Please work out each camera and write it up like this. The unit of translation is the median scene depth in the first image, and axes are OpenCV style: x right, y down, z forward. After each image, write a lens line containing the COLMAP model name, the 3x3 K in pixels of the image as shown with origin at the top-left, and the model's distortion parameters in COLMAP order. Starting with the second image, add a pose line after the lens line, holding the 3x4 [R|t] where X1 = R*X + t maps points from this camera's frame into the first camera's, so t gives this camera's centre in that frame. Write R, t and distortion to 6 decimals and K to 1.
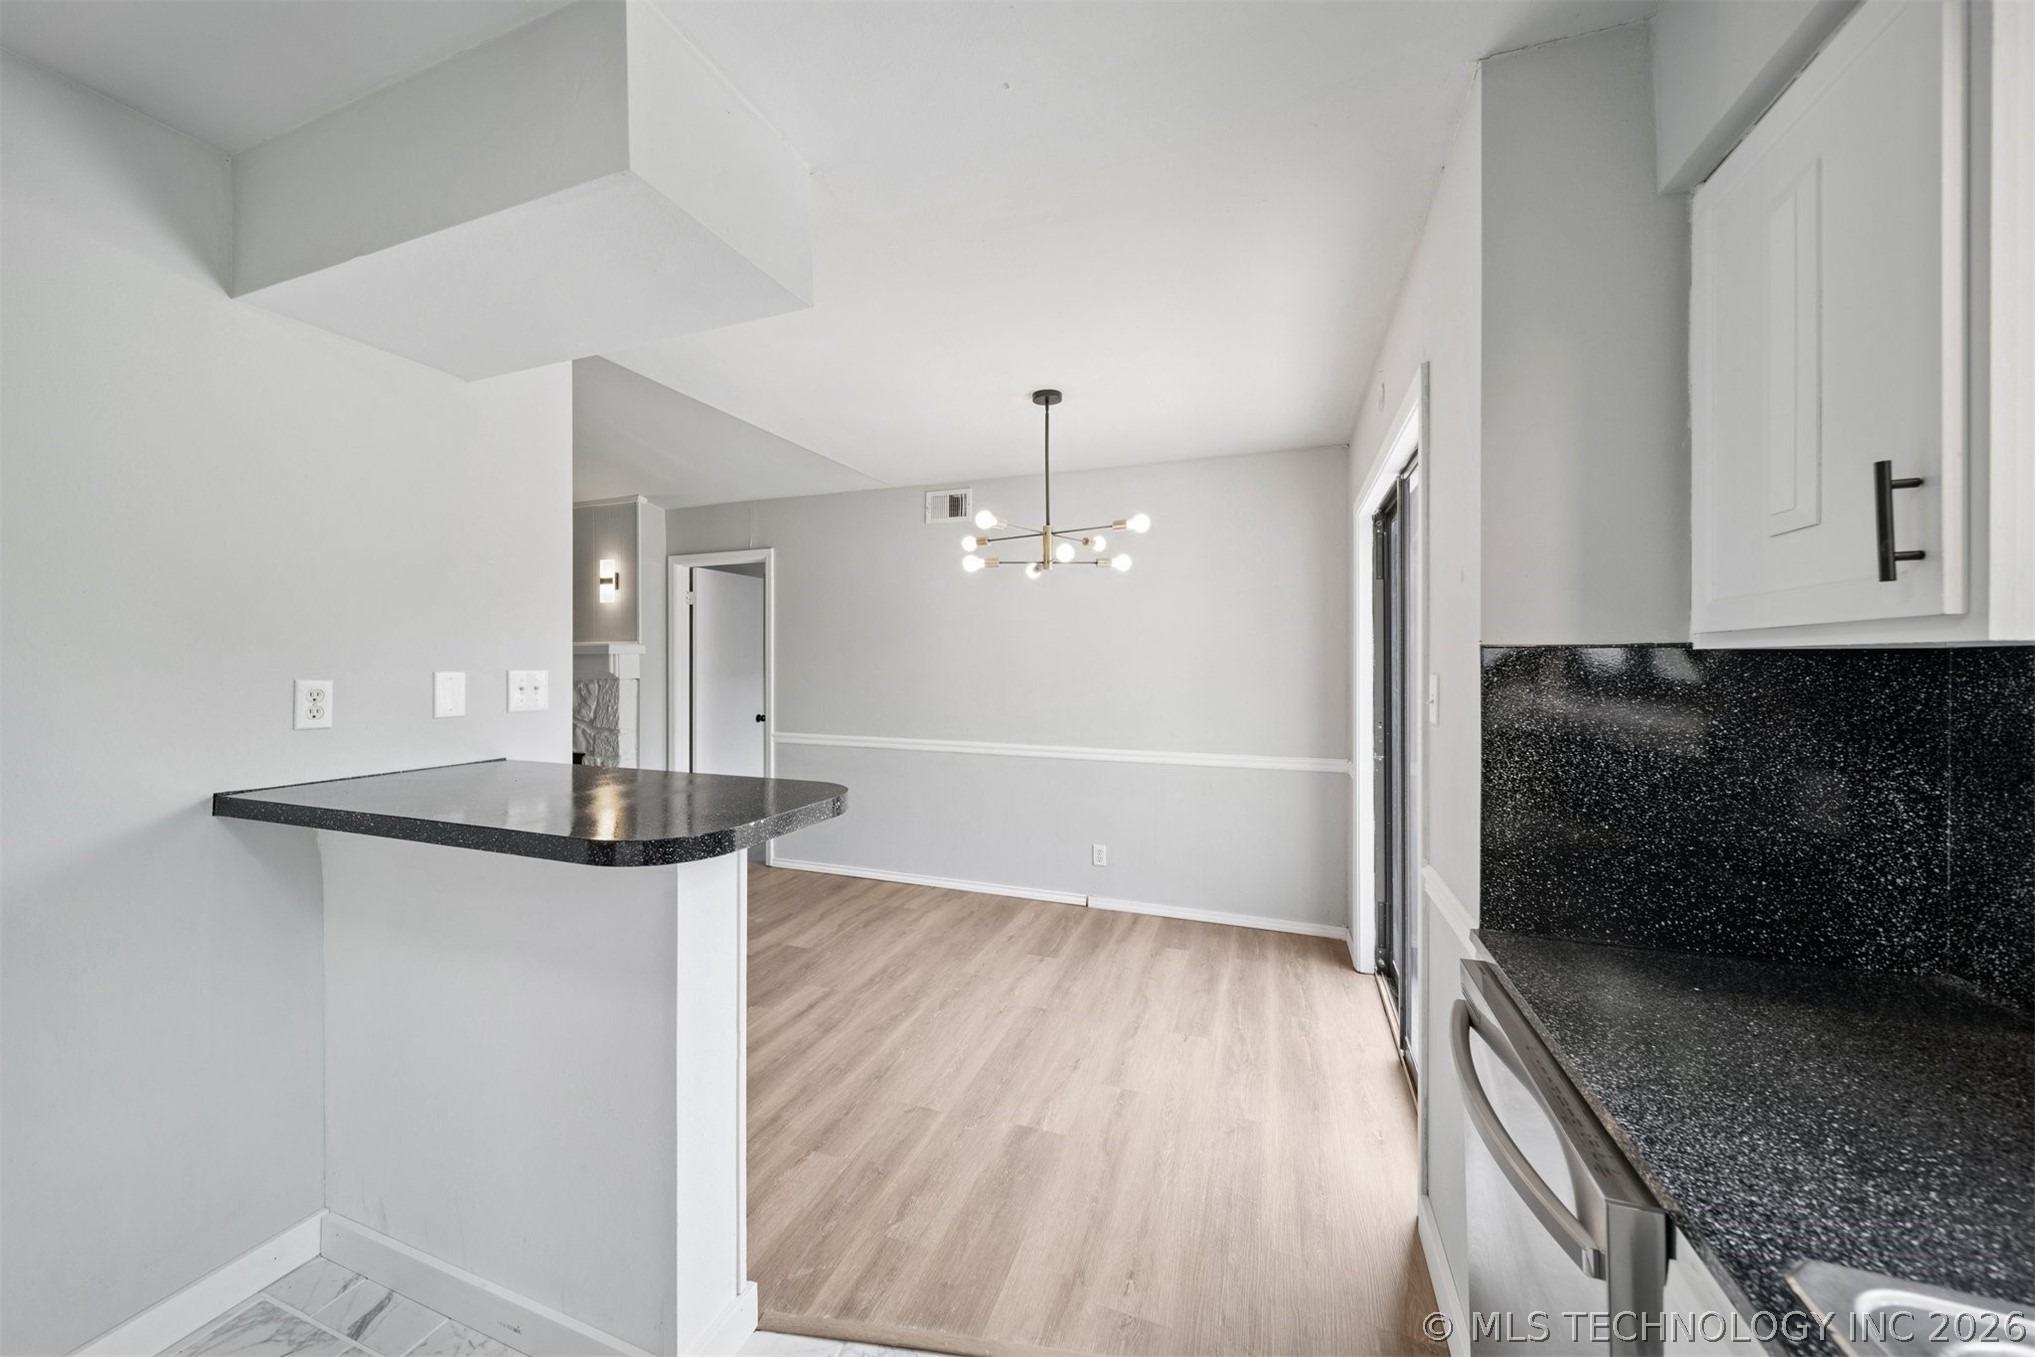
lens RADIAL K [[713.1, 0, 996.6], [0, 713.1, 676.6], [0, 0, 1]] dist [0.000976, -0.001197]
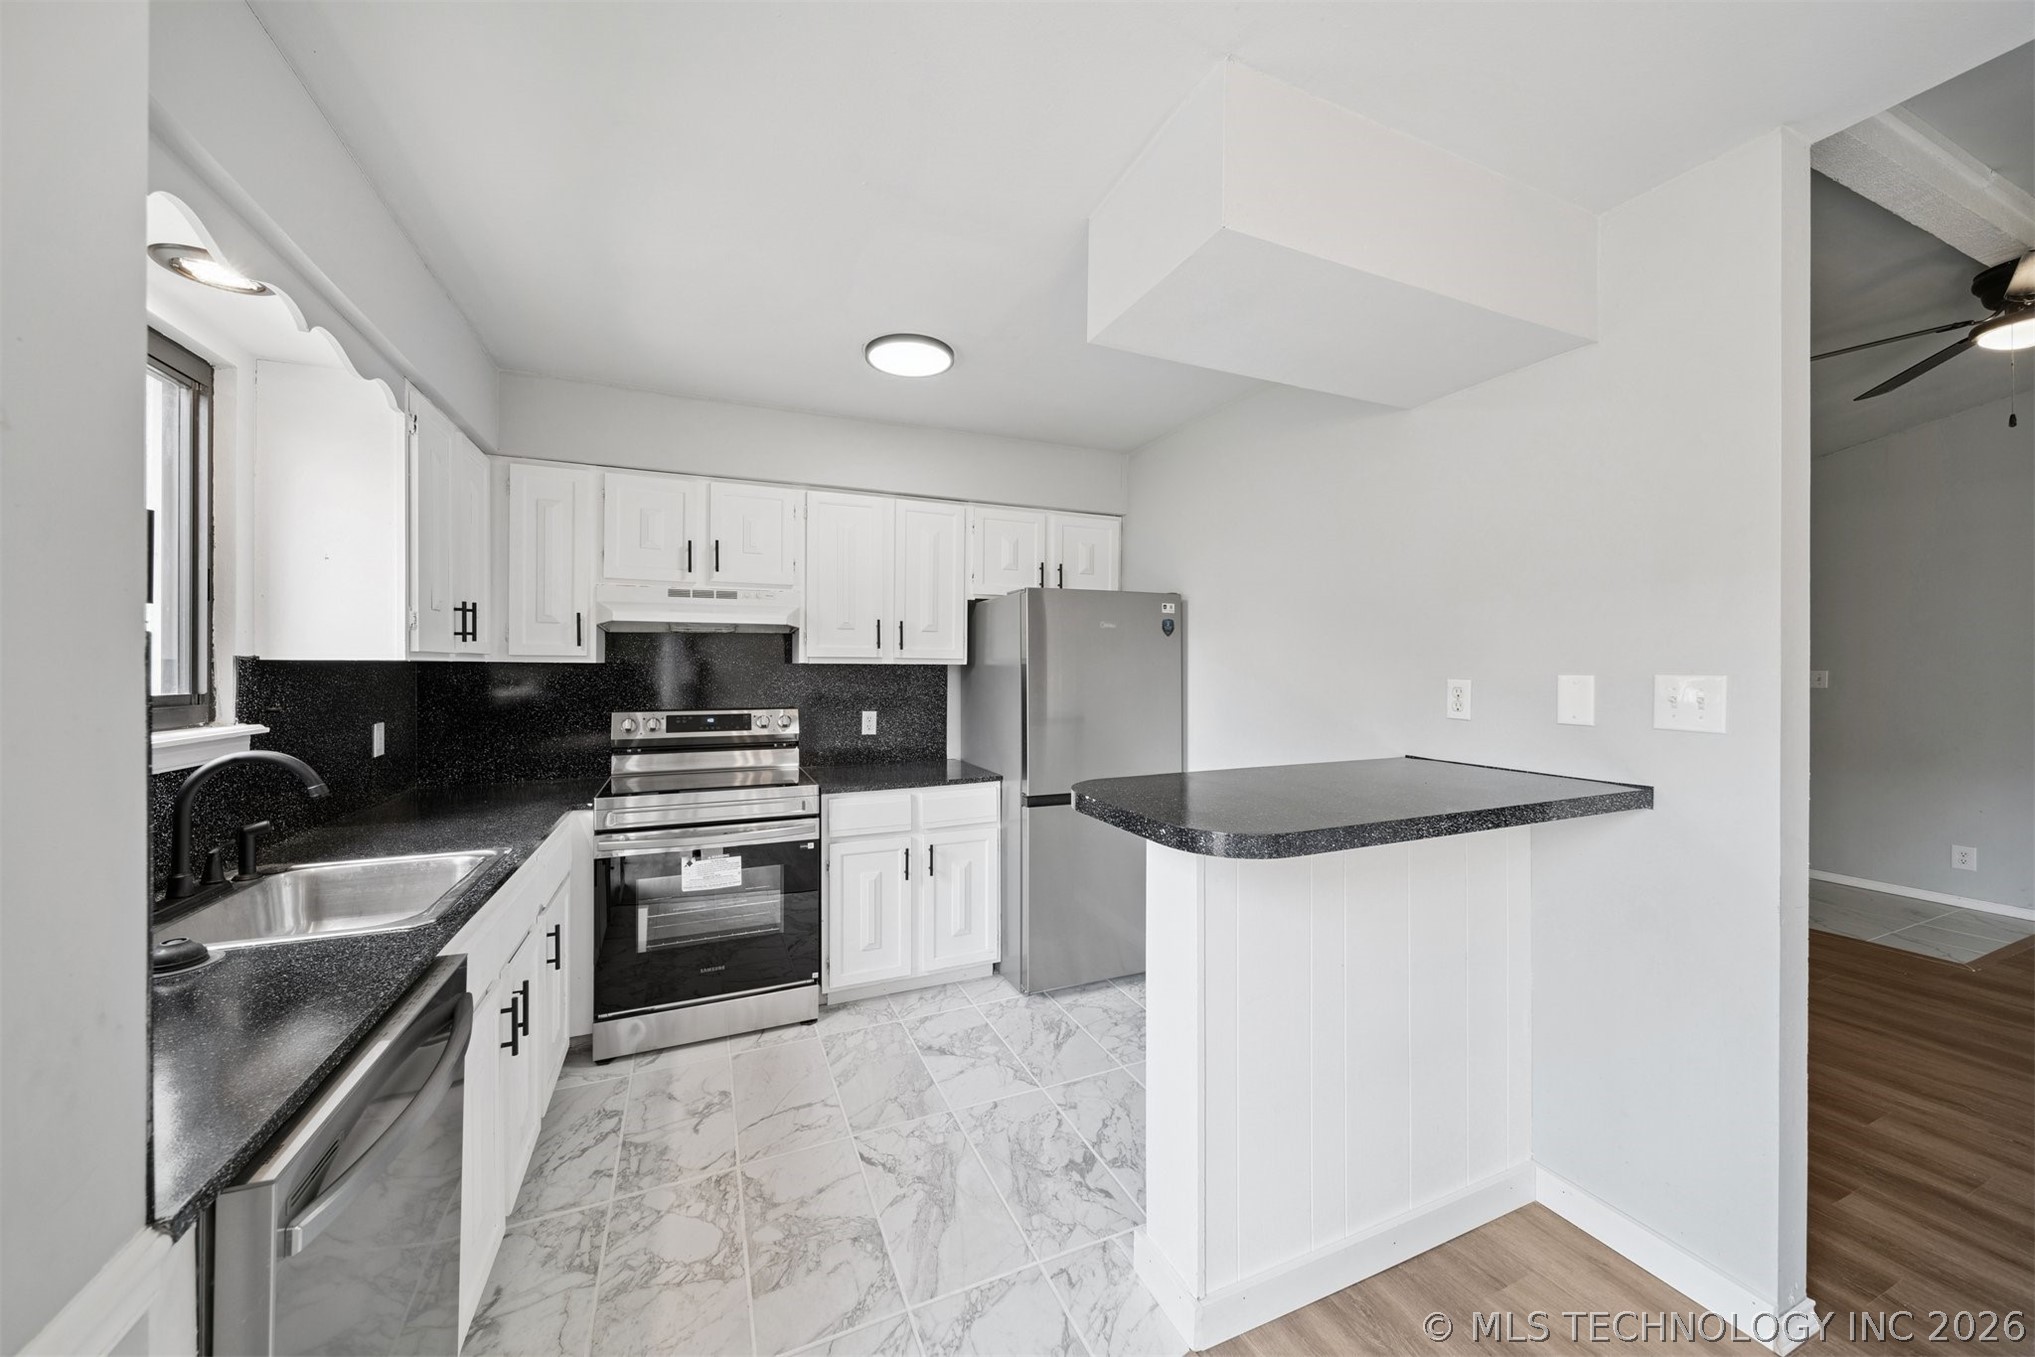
lens RADIAL K [[713.1, 0, 999.1], [0, 713.1, 668.6], [0, 0, 1]] dist [0.000976, -0.001197]
pose [[-0.728036, 0.002933, -0.685533, 0.320504], [-0.012668, 0.999763, 0.017731, -0.017933], [0.685422, 0.021594, -0.727826, 0.943674]]
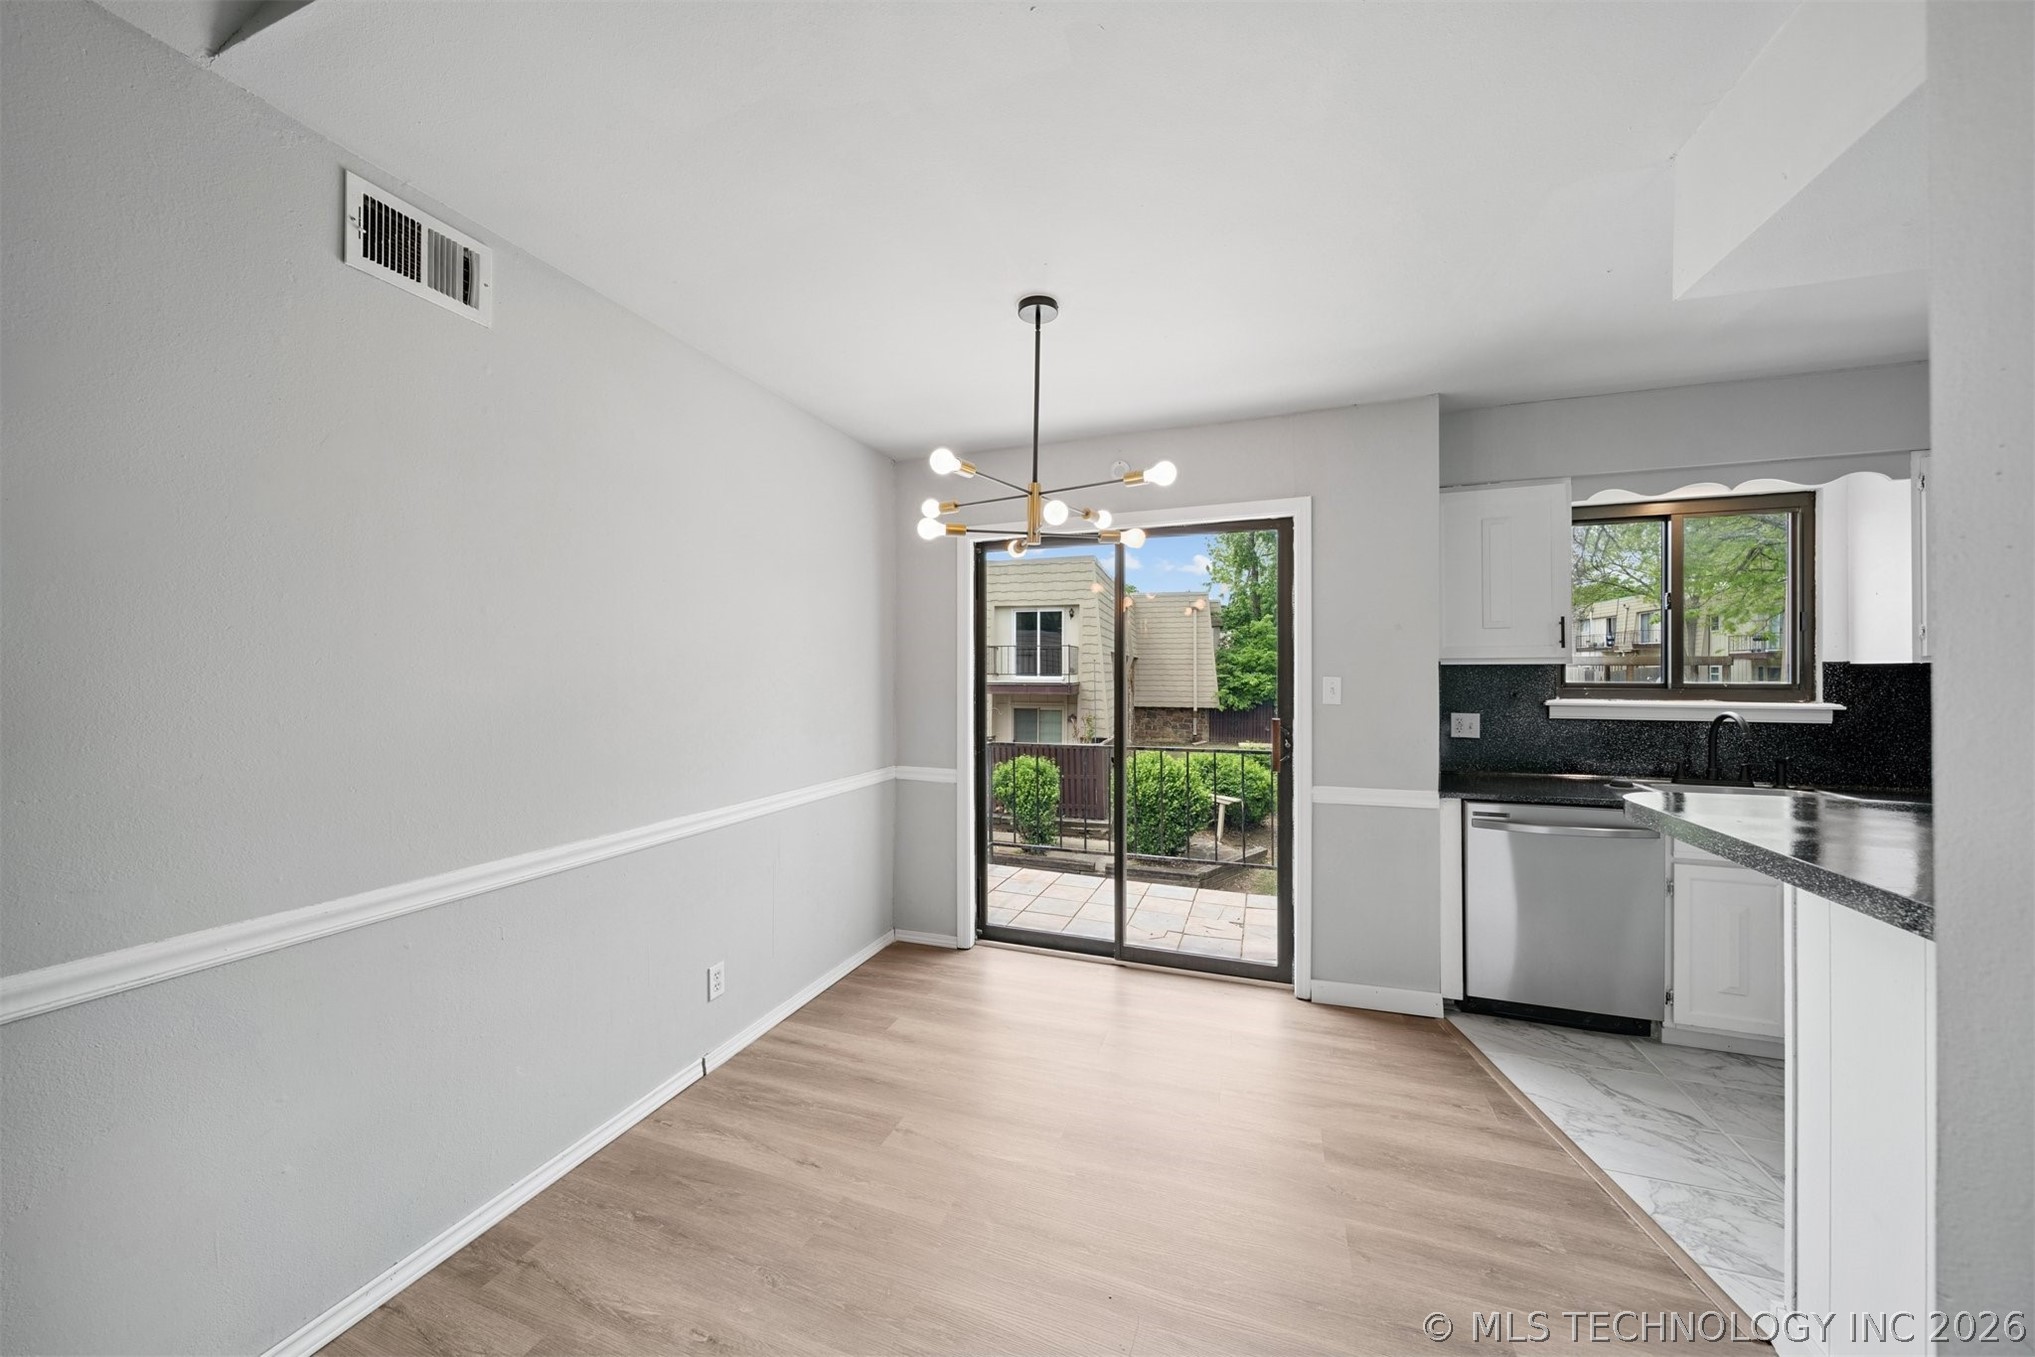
lens RADIAL K [[713.1, 0, 1001.3], [0, 713.1, 672.3], [0, 0, 1]] dist [0.000976, -0.001197]
pose [[-0.006728, 0.000770, 0.999977, -0.818546], [0.022646, 0.999743, -0.000617, -0.020855], [-0.999721, 0.022641, -0.006743, 1.279860]]
